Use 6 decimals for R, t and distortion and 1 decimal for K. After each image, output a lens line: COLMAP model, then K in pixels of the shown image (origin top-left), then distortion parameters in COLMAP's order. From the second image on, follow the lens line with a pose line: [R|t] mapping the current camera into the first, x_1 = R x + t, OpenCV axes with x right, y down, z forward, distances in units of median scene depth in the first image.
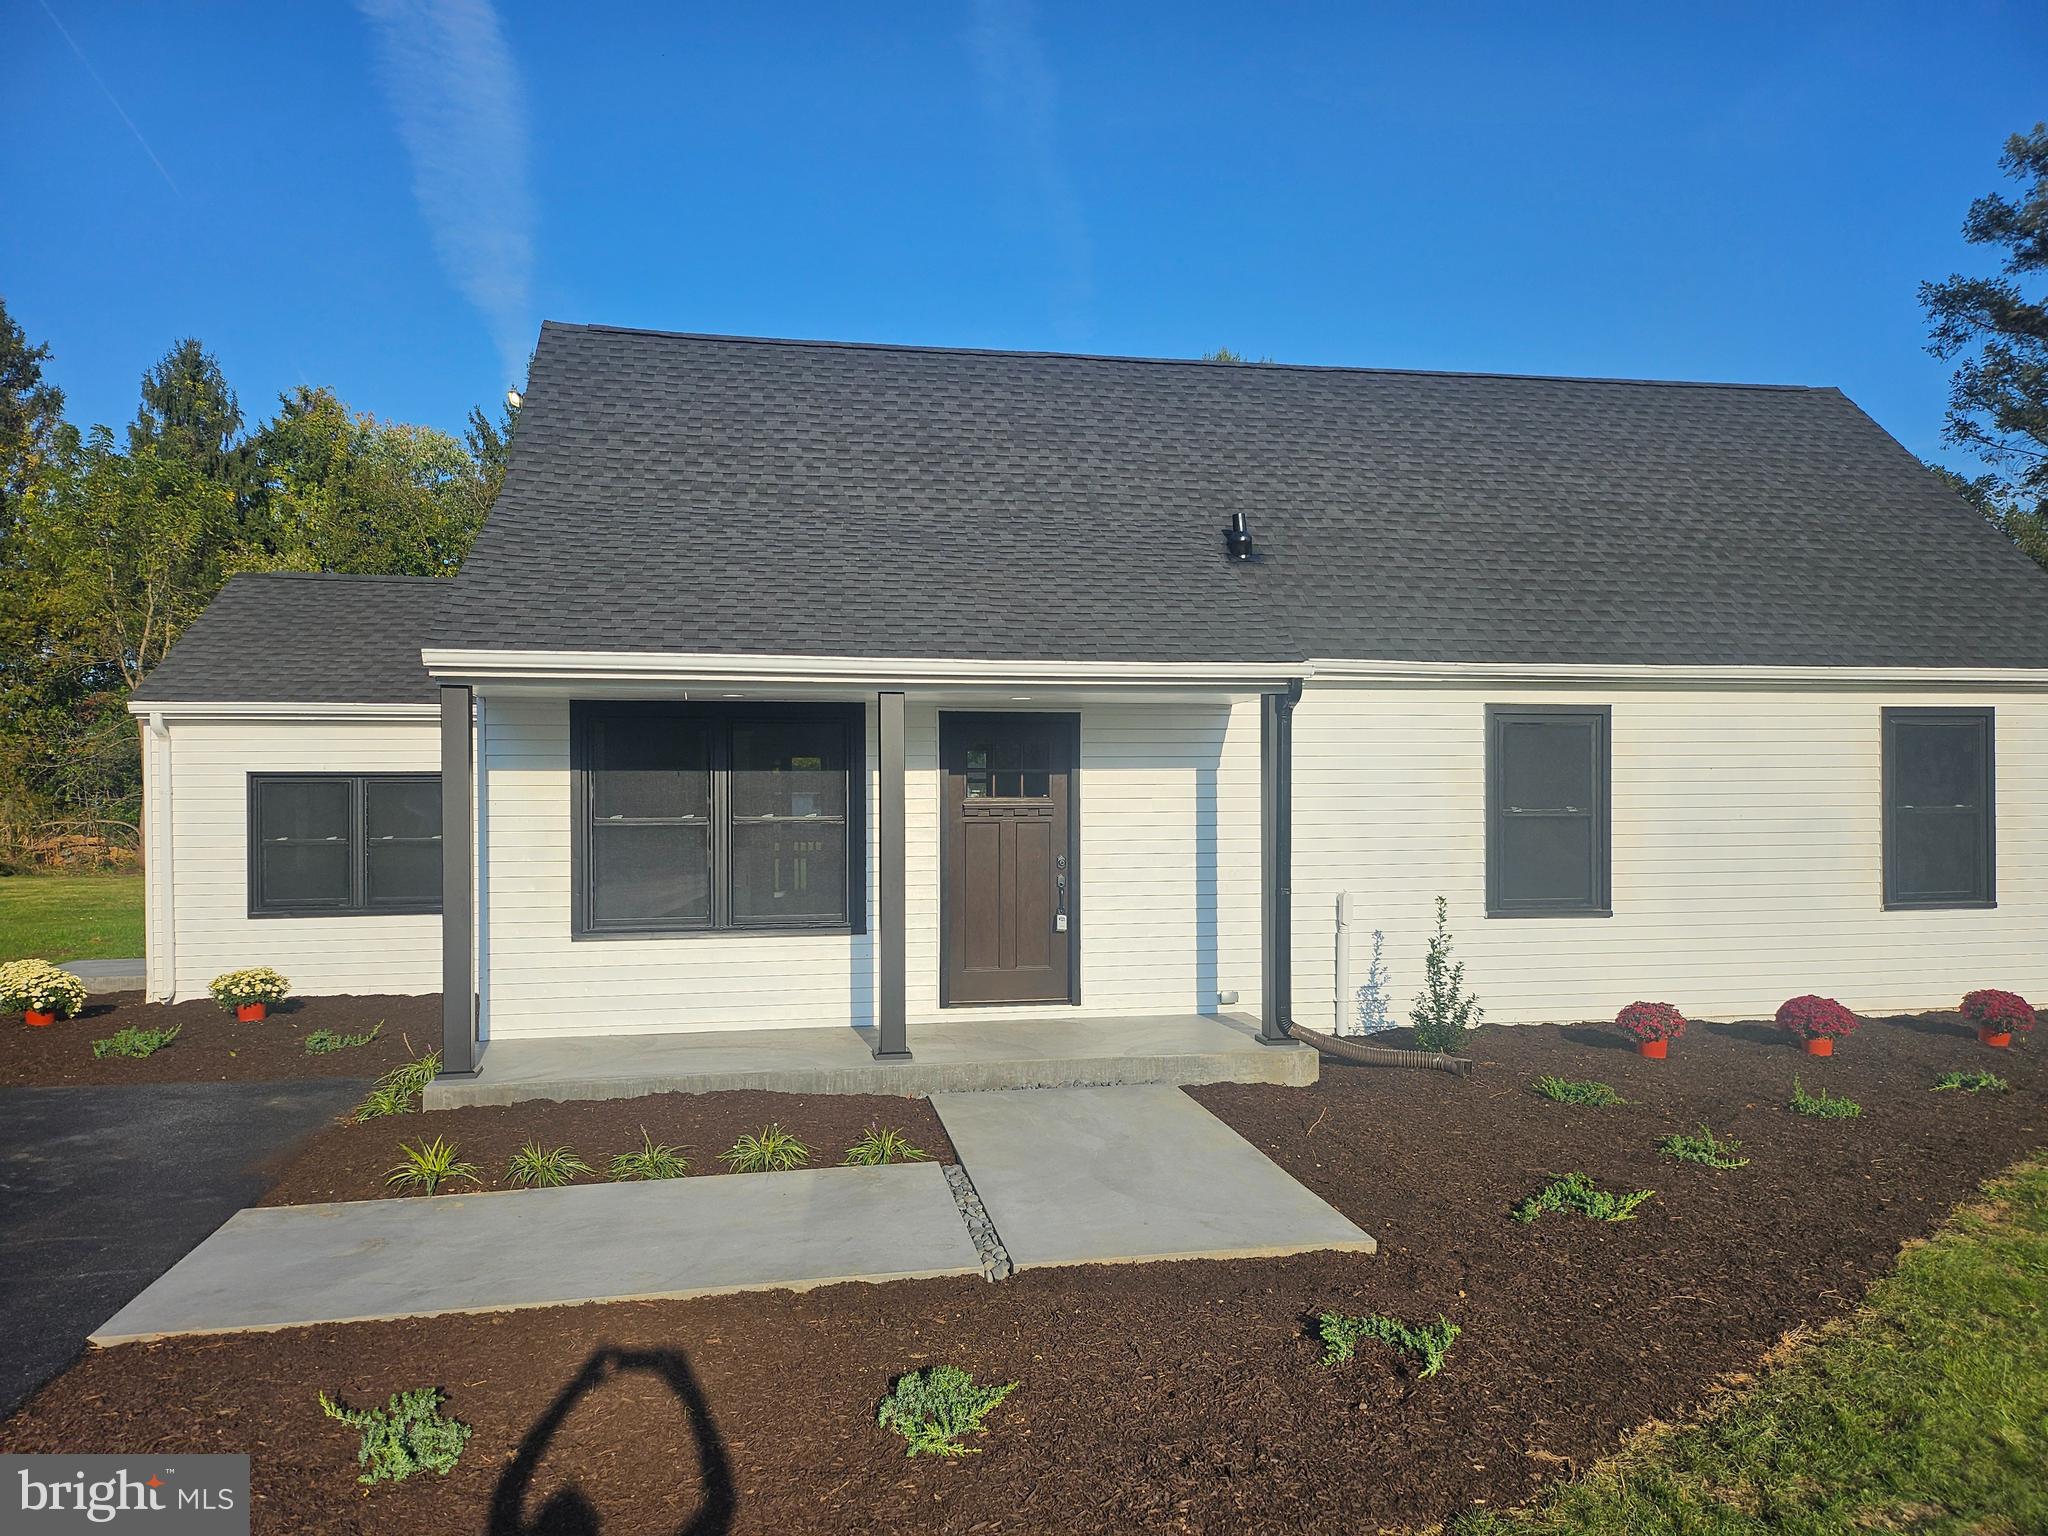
lens RADIAL K [[1439.7, 0, 1024.0], [0, 1439.7, 768.0], [0, 0, 1]] dist [0.053154, -0.050235]
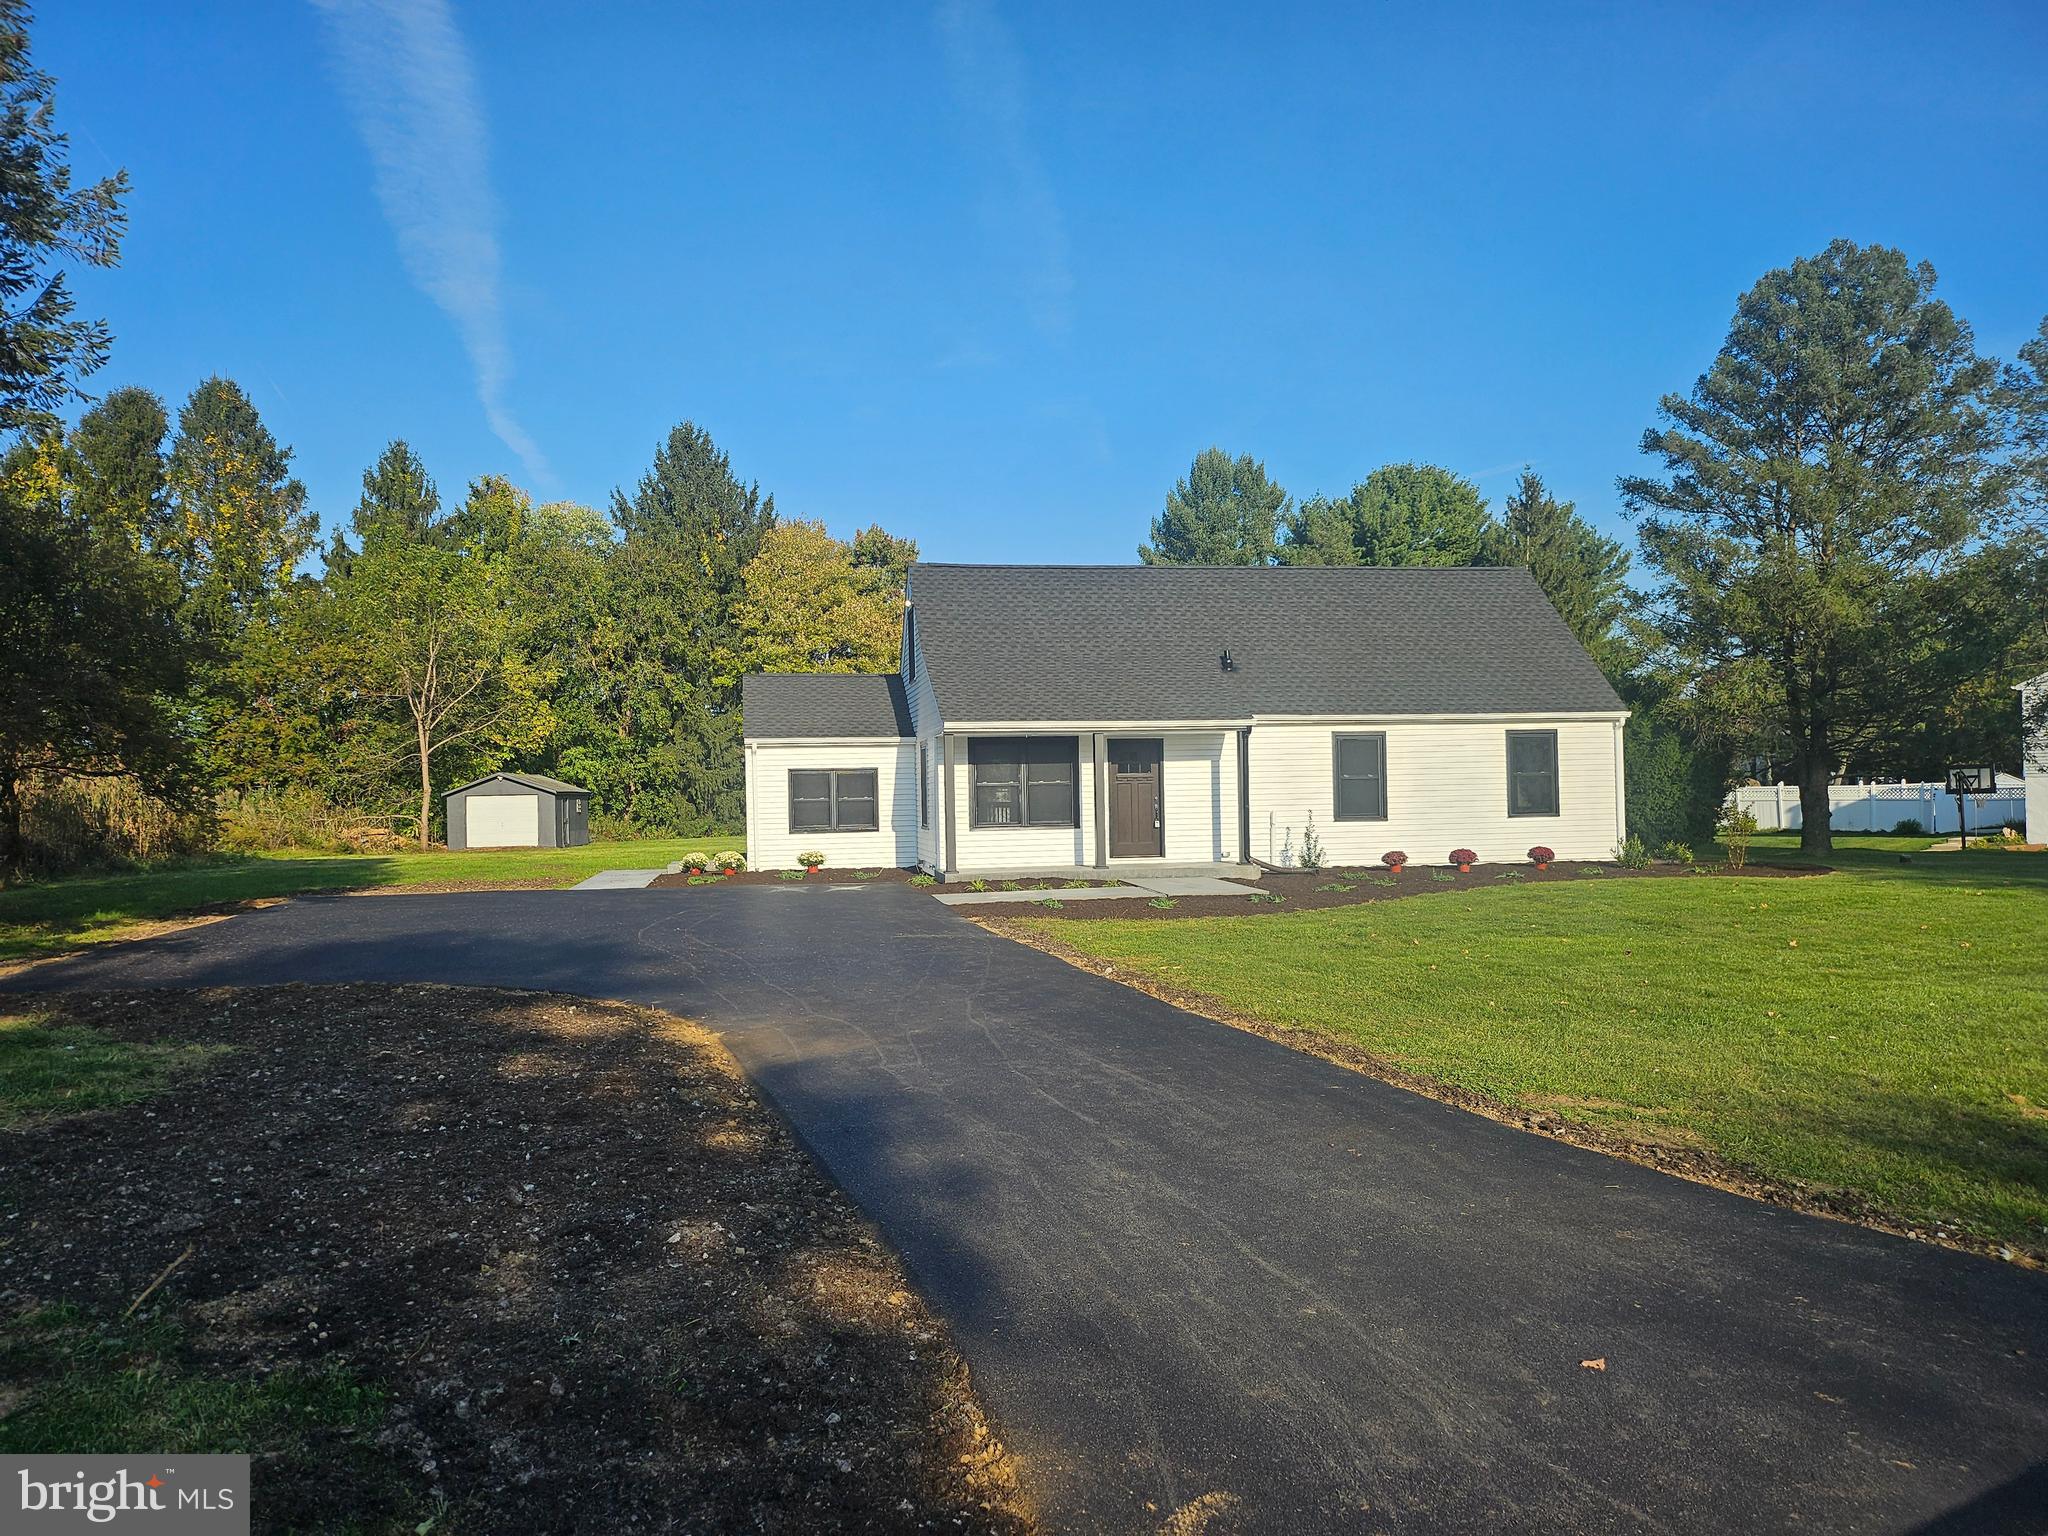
lens RADIAL K [[1407.1, 0, 1024.0], [0, 1407.1, 768.0], [0, 0, 1]] dist [0.048056, -0.000866]
pose [[0.999883, -0.015145, 0.002155, -0.195572], [0.015150, 0.999883, -0.002208, 0.012875], [-0.002121, 0.002240, 0.999995, -1.336620]]
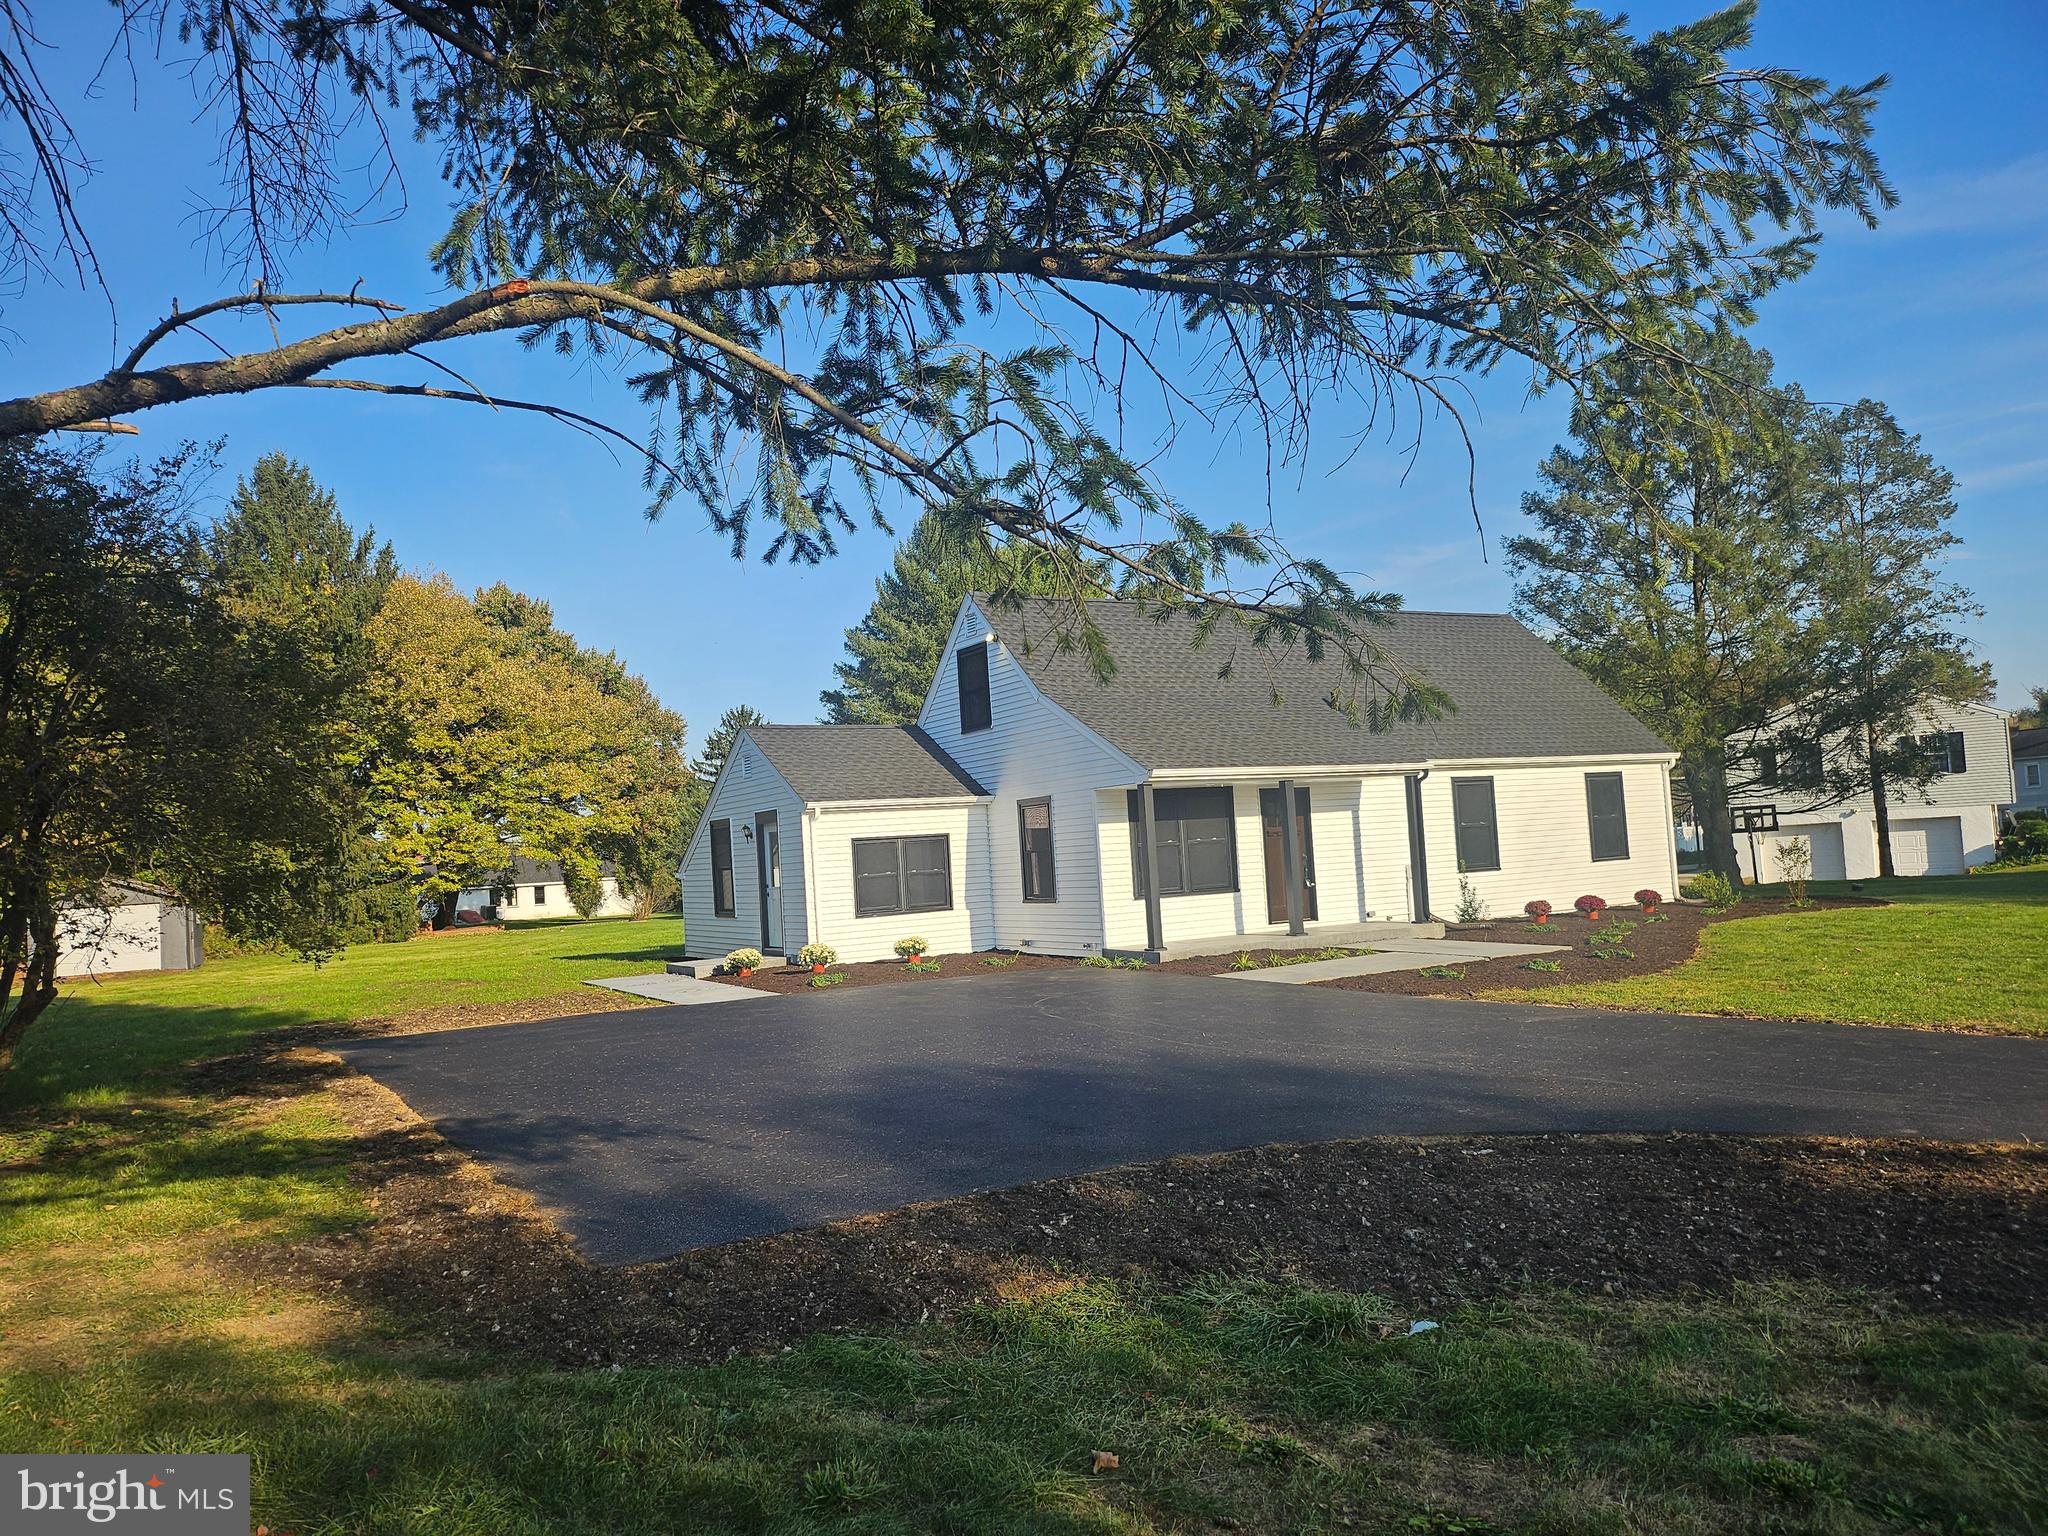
lens RADIAL K [[1407.1, 0, 1024.0], [0, 1407.1, 768.0], [0, 0, 1]] dist [0.048056, -0.000866]
pose [[0.940997, -0.032484, 0.336851, -1.045196], [0.051294, 0.997573, -0.047090, 0.010556], [-0.334504, 0.061590, 0.940380, -0.839414]]
